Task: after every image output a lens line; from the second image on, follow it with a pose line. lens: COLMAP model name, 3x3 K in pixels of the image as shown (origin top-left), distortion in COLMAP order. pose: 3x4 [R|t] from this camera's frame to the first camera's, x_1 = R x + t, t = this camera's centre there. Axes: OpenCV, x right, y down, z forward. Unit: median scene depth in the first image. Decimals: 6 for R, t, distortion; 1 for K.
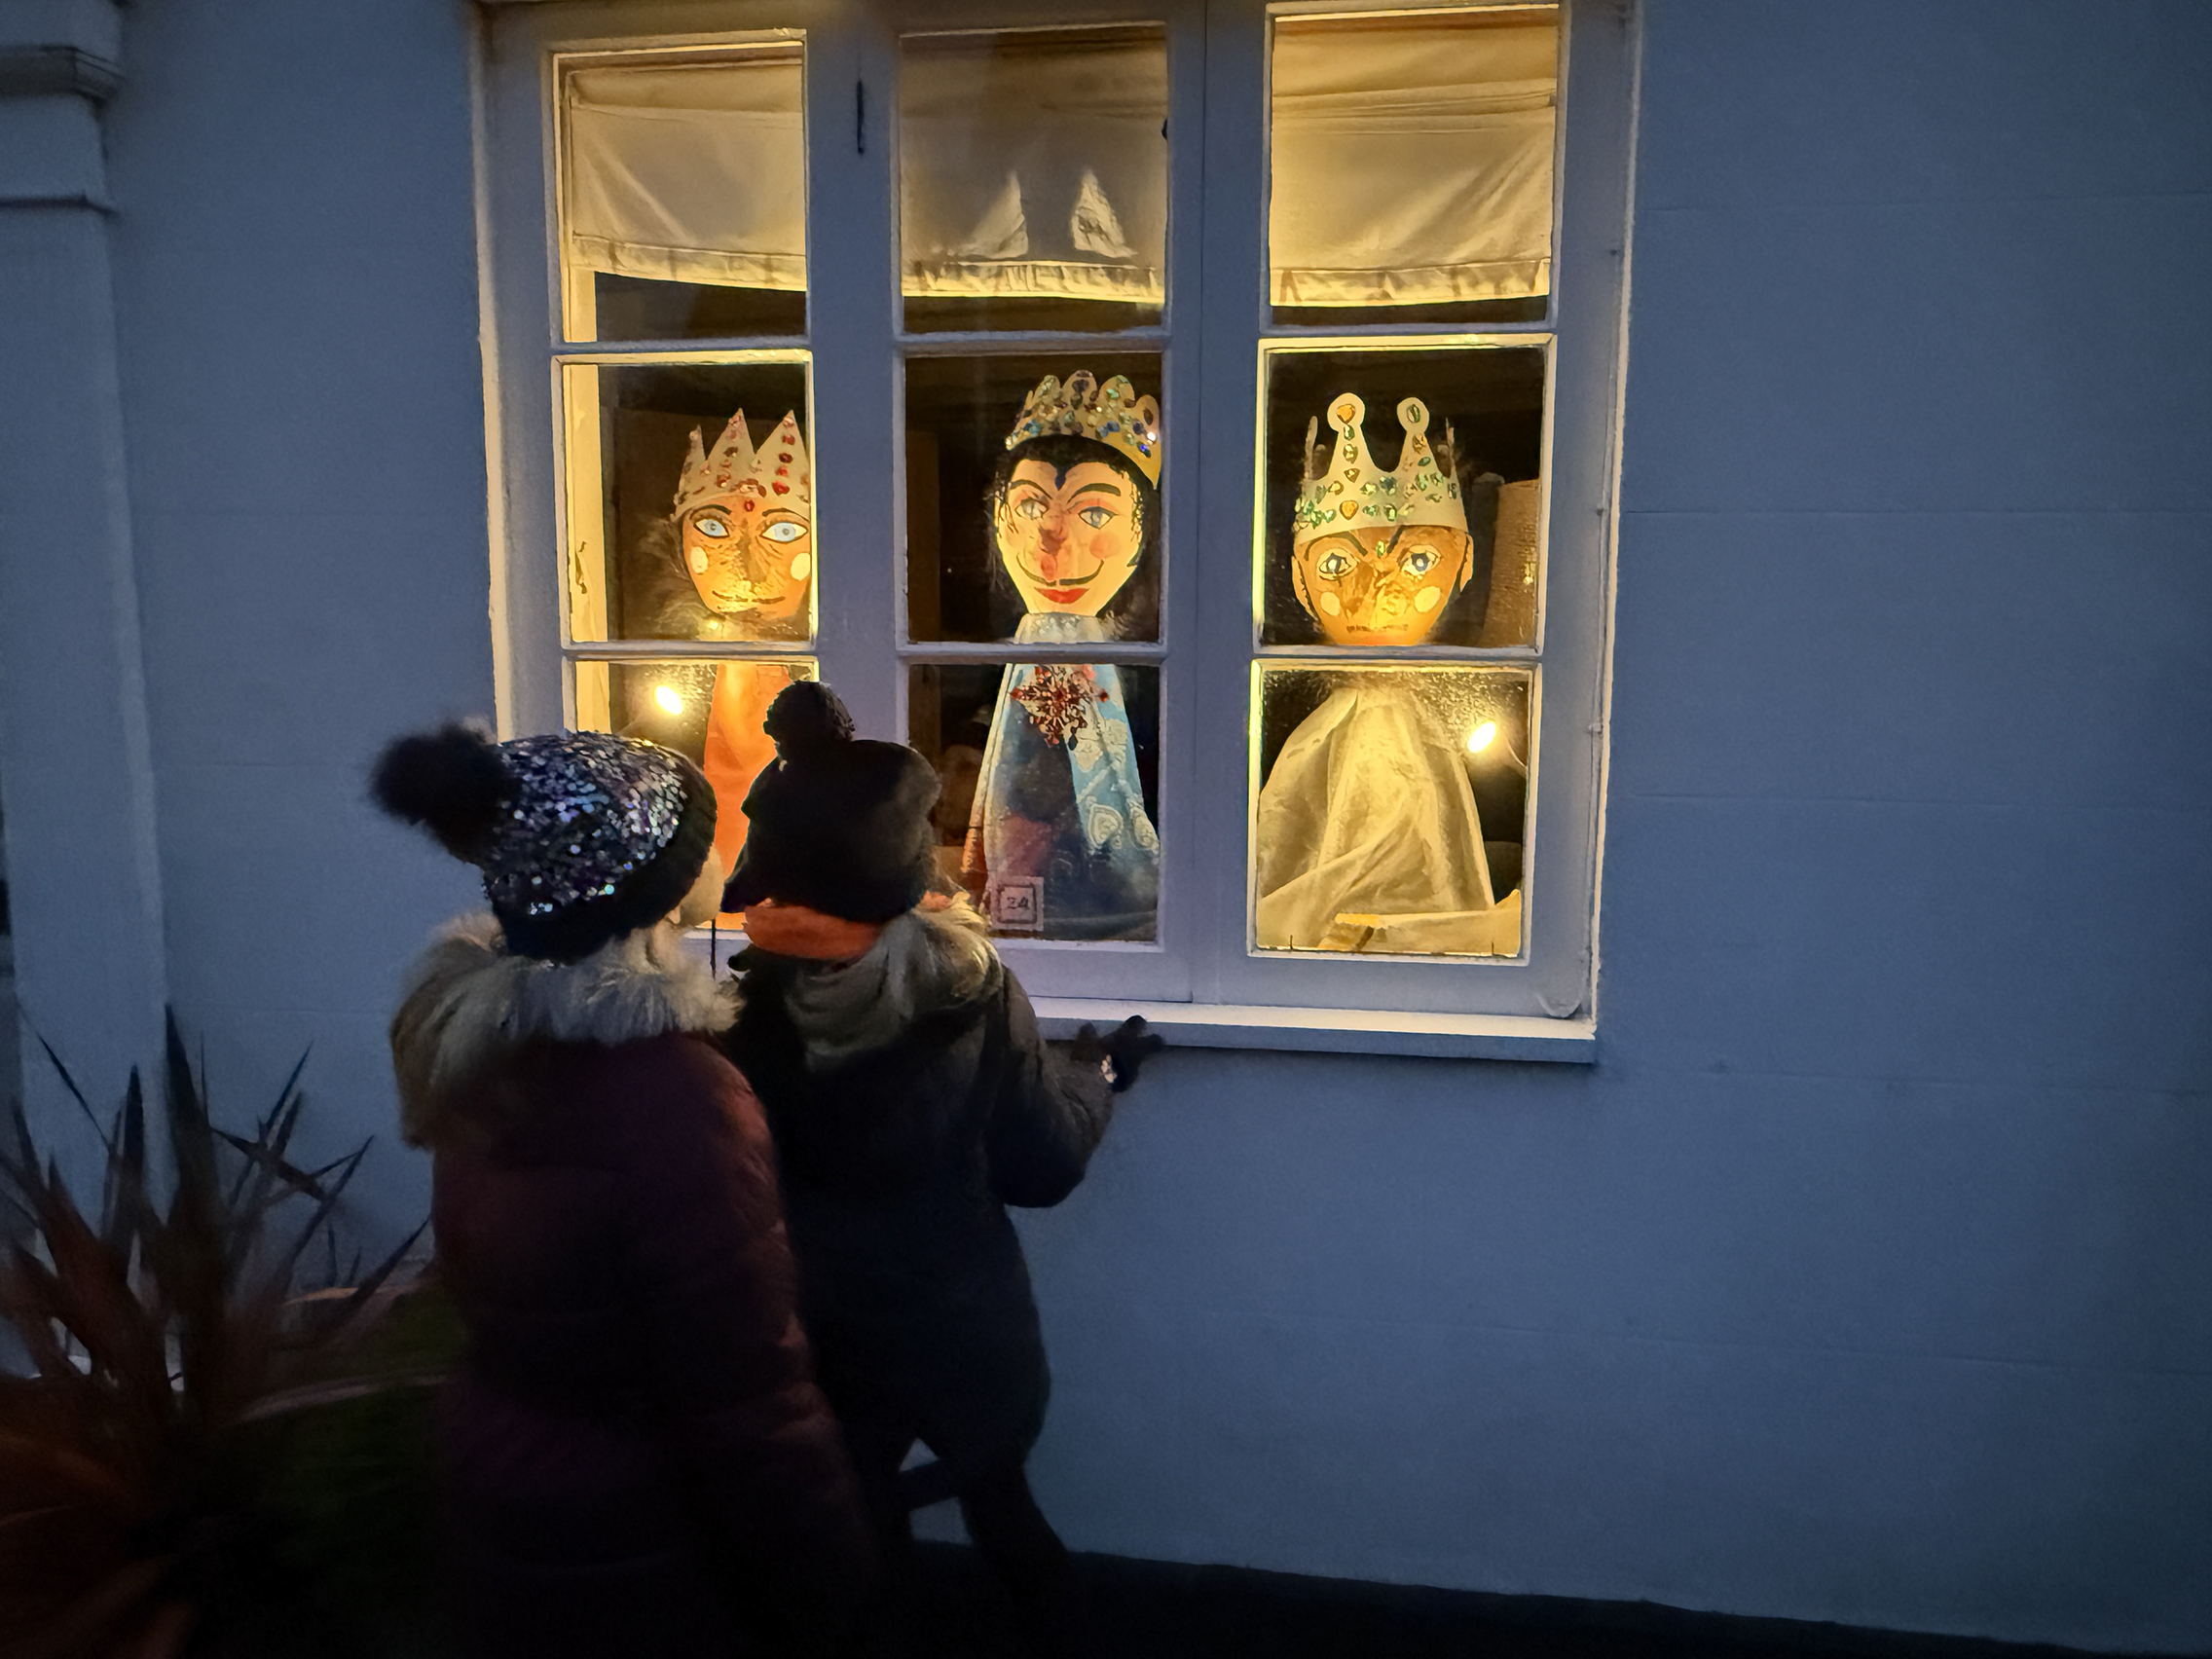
lens RADIAL K [[1506.5, 0, 1106.0], [0, 1506.5, 829.5], [0, 0, 1]] dist [0.003219, 0.001922]
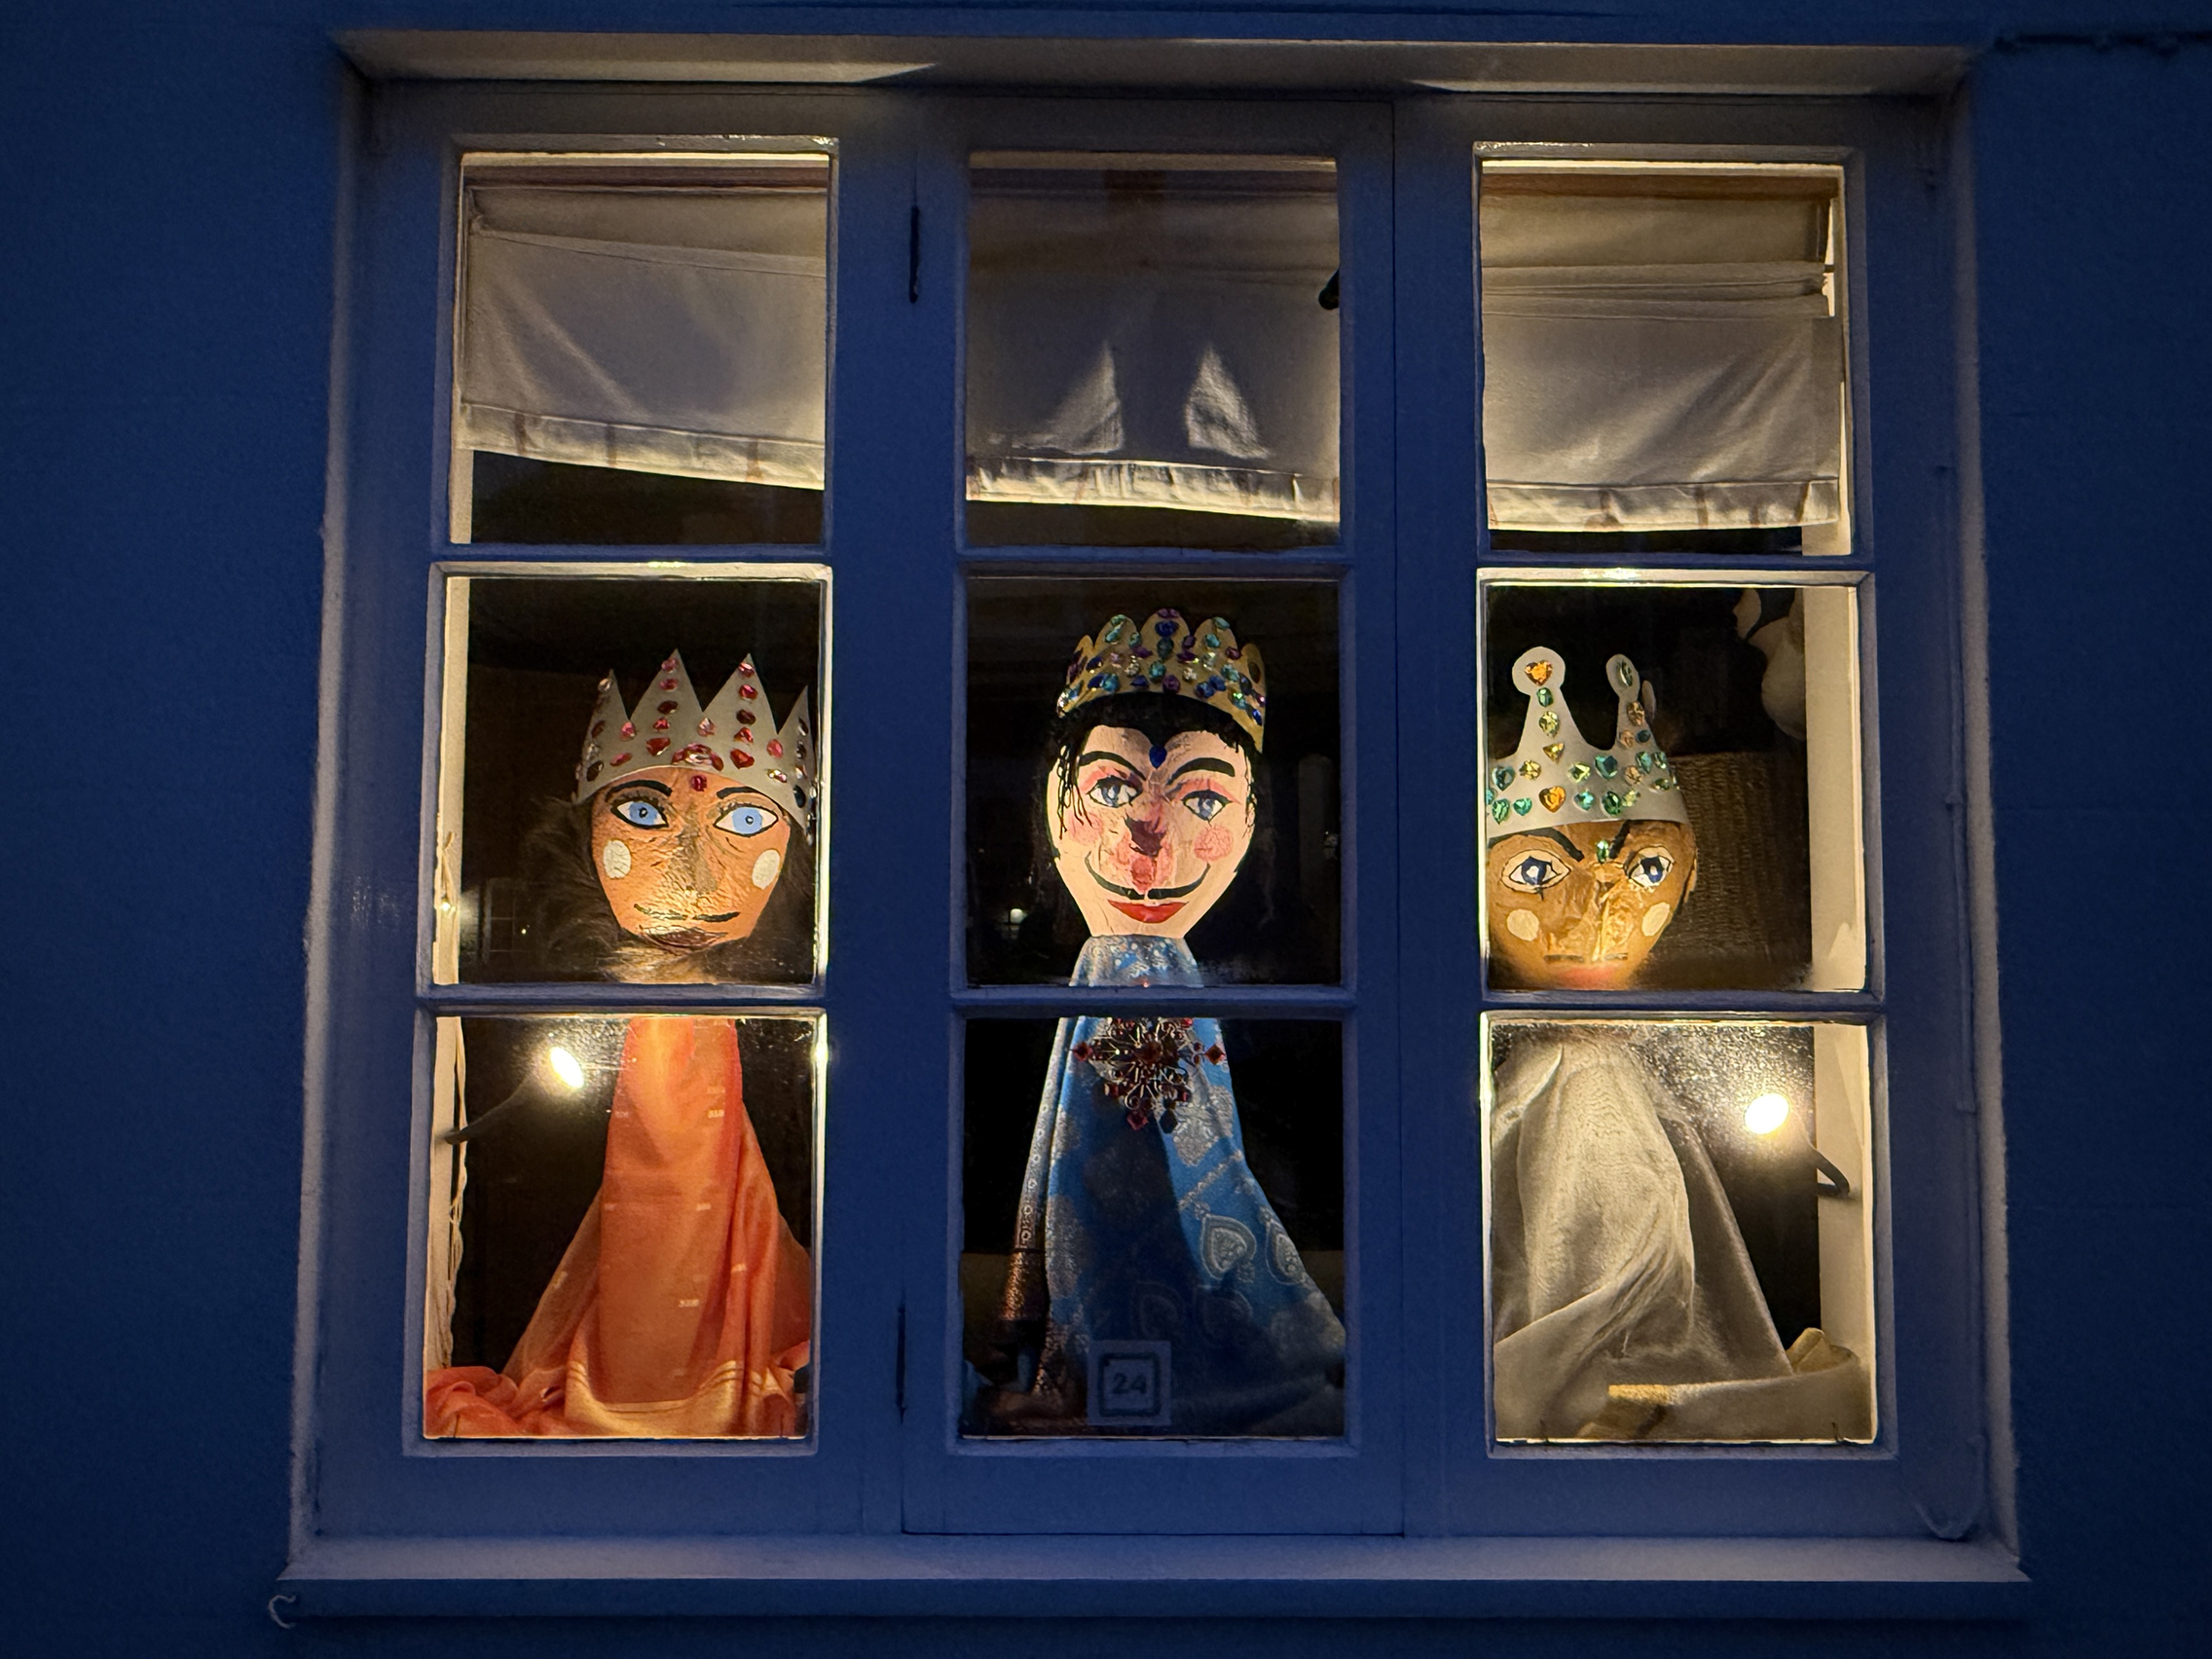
lens RADIAL K [[1600.8, 0, 1106.0], [0, 1600.8, 829.5], [0, 0, 1]] dist [0.005836, 0.002811]
pose [[0.989347, 0.008308, 0.145338, -0.165117], [0.018255, 0.983409, -0.180483, -0.059862], [-0.144426, 0.181214, 0.972781, 0.271352]]
